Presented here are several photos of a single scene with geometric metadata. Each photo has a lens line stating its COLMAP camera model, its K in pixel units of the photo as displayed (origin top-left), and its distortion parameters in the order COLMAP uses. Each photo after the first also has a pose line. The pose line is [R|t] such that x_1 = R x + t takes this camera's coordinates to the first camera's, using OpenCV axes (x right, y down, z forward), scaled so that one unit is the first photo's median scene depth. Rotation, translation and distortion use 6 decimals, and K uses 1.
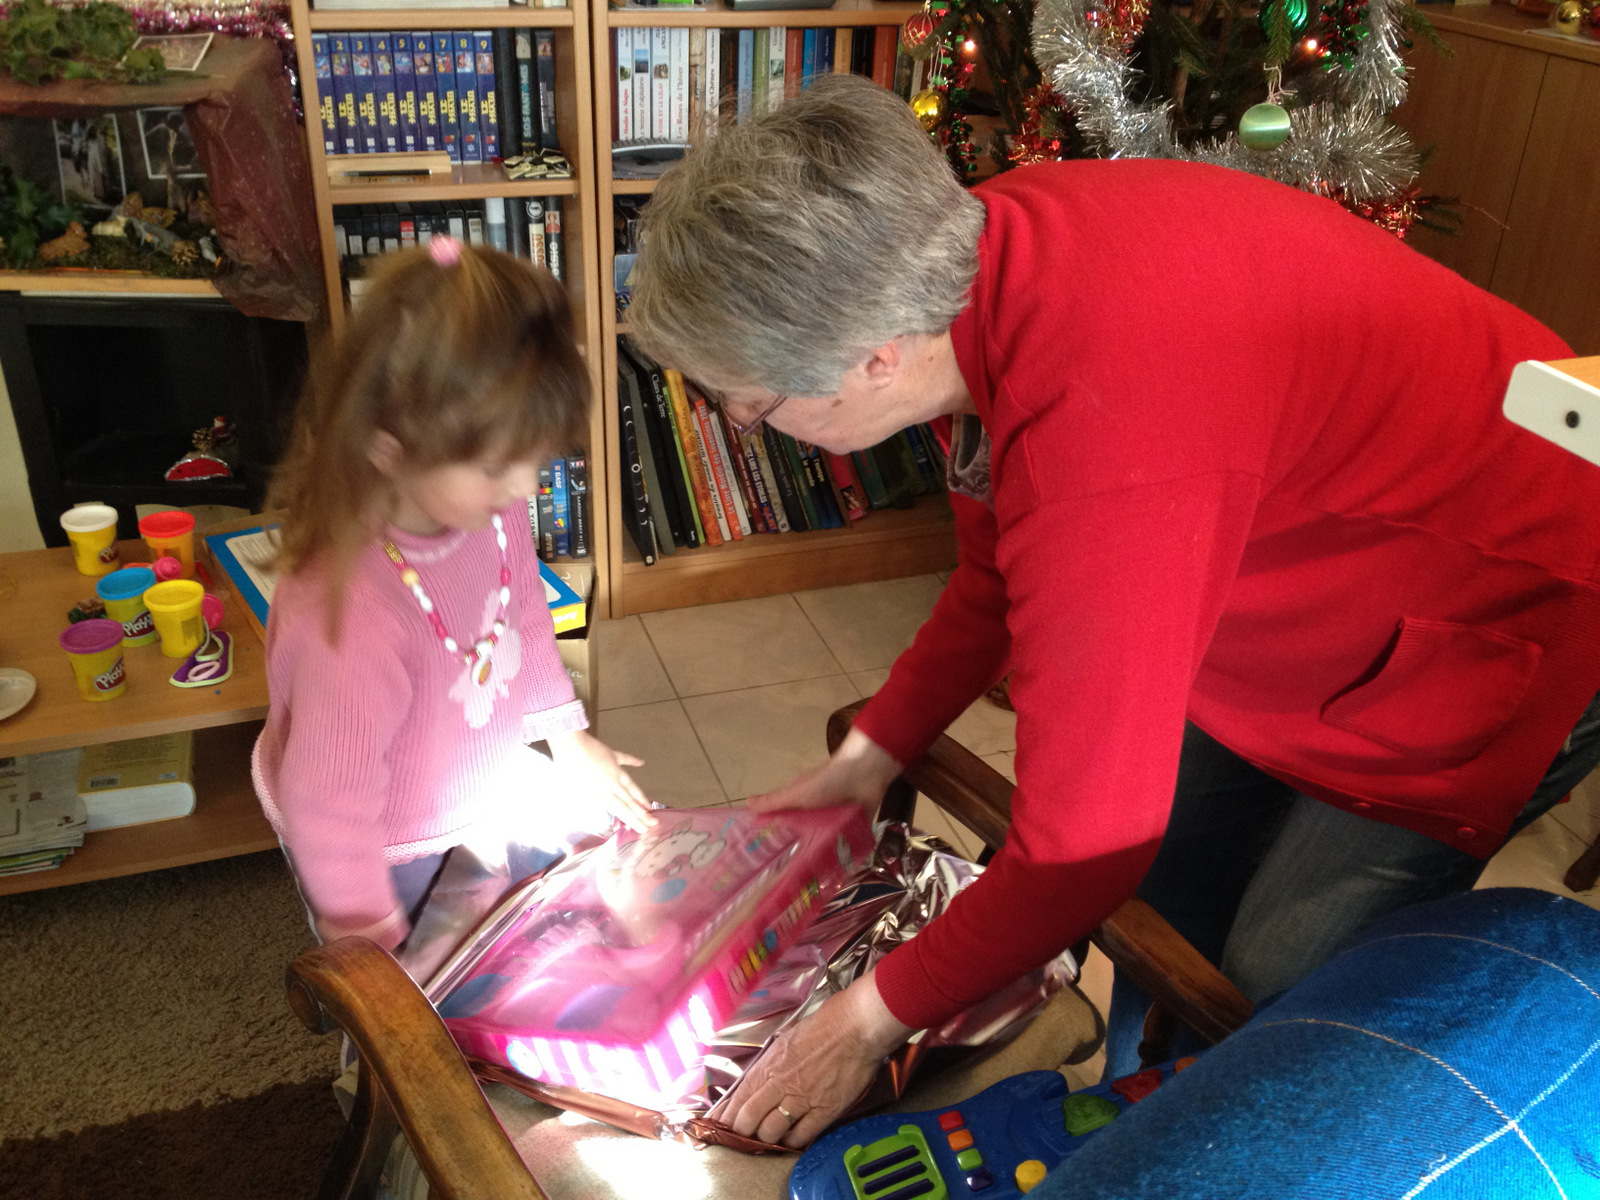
lens RADIAL K [[1503.4, 0, 805.5], [0, 1503.4, 599.9], [0, 0, 1]] dist [0.001931, 0.000000]
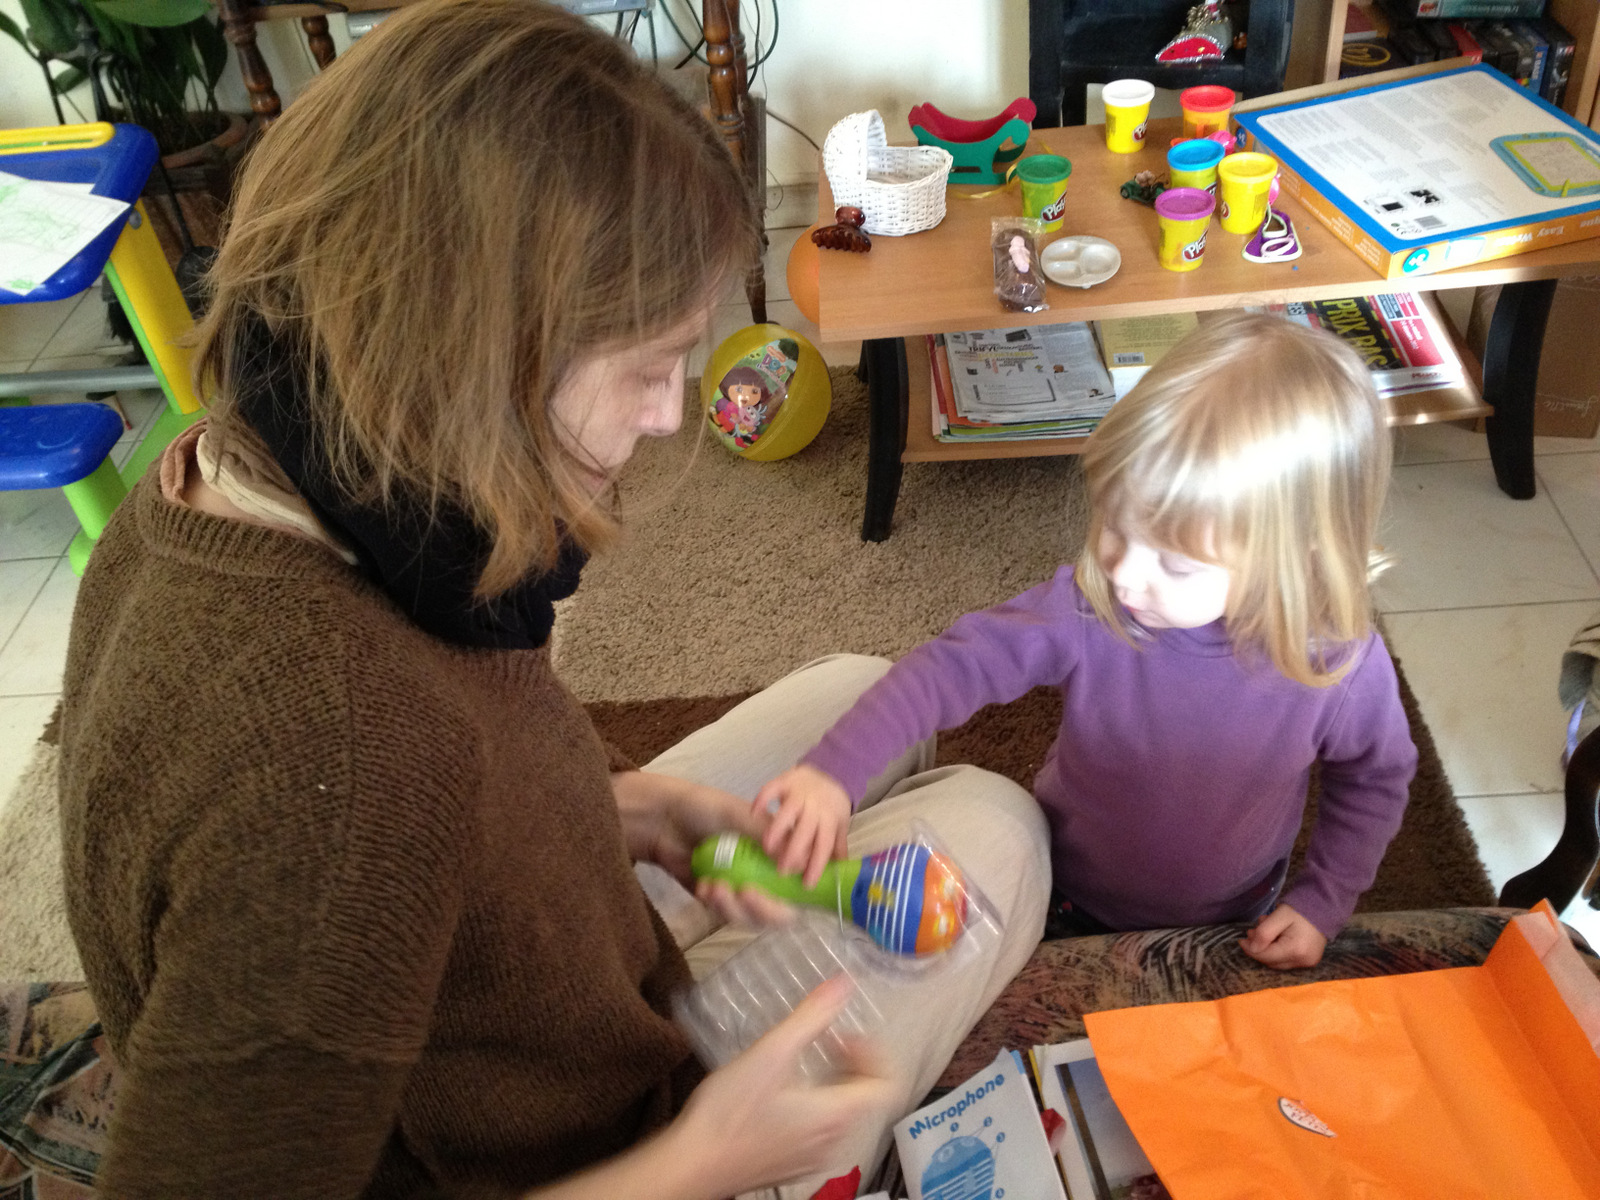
lens RADIAL K [[1503.4, 0, 802.2], [0, 1503.4, 605.5], [0, 0, 1]] dist [0.001931, 0.000000]
pose [[0.920031, 0.127169, -0.370637, -0.239781], [-0.040443, 0.971639, 0.232986, 0.048466], [0.389754, -0.199365, 0.899080, -0.047566]]
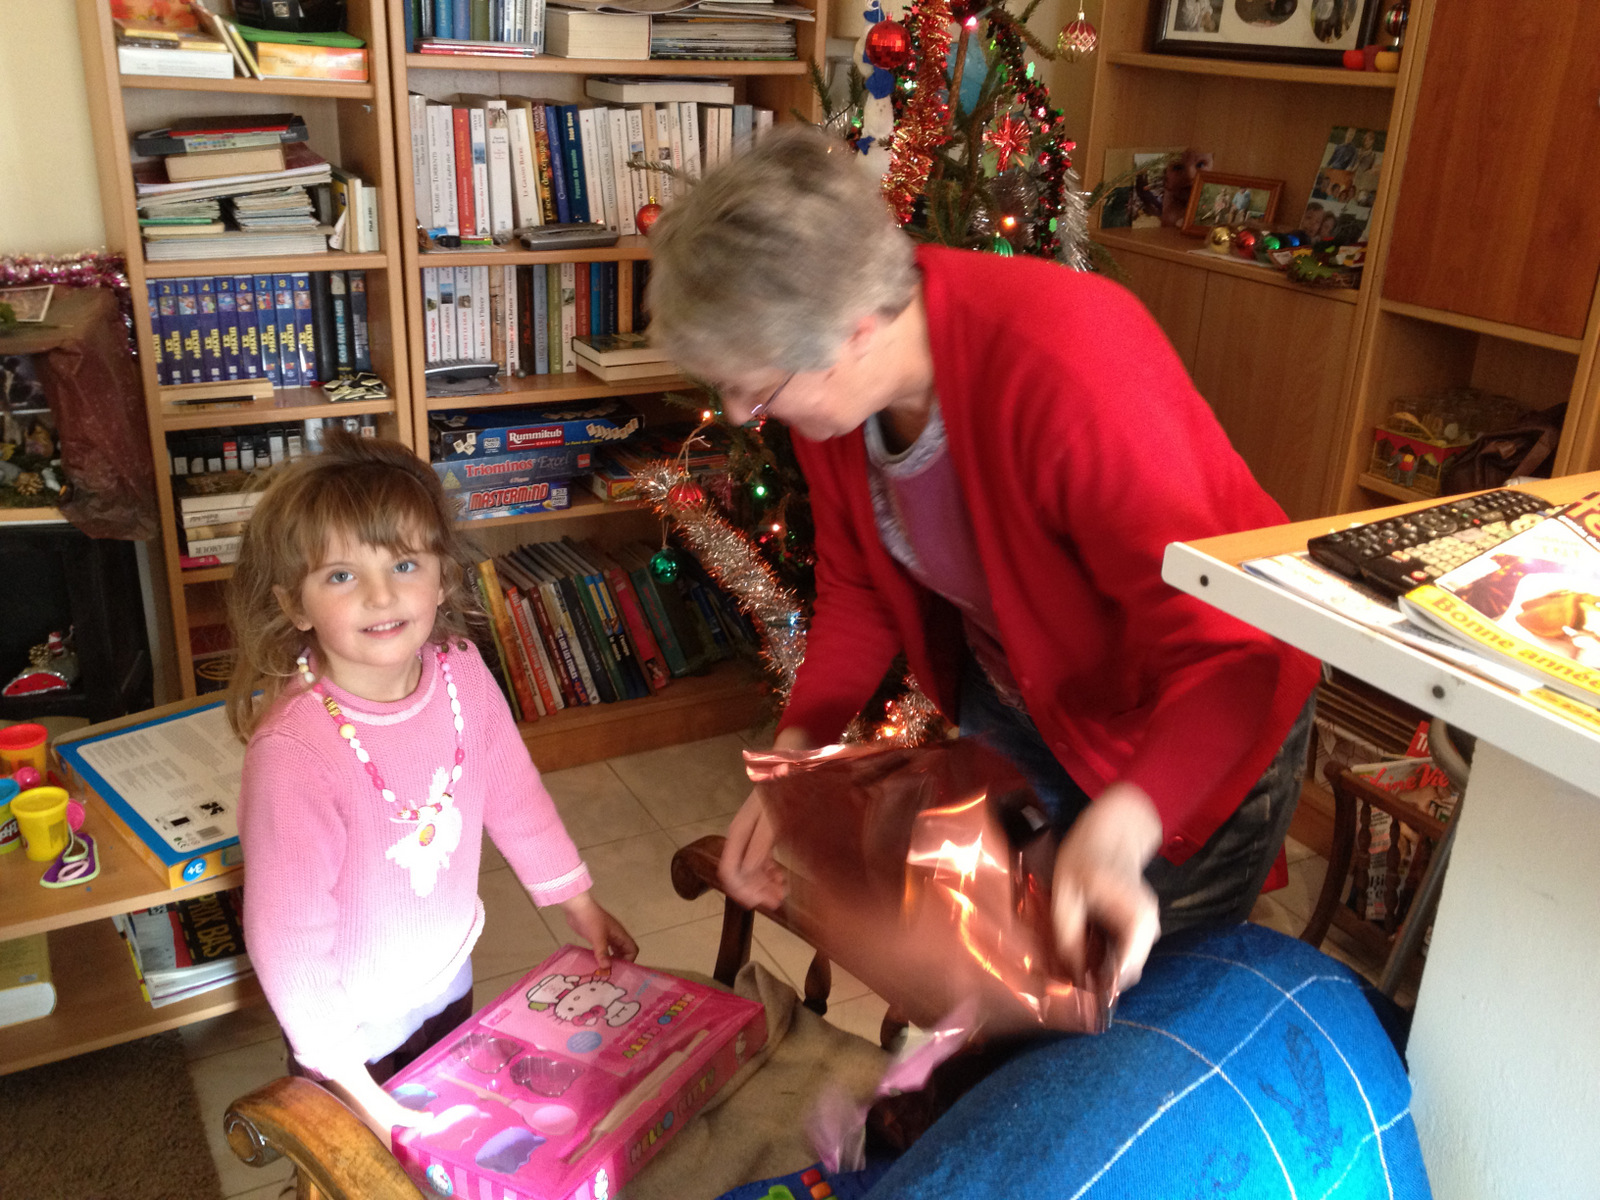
lens RADIAL K [[1503.4, 0, 795.0], [0, 1503.4, 591.5], [0, 0, 1]] dist [0.001931, 0.000000]
pose [[0.987274, -0.059744, 0.147378, -0.032754], [0.076556, 0.990848, -0.111173, 0.007315], [-0.139388, 0.121041, 0.982812, -0.119470]]
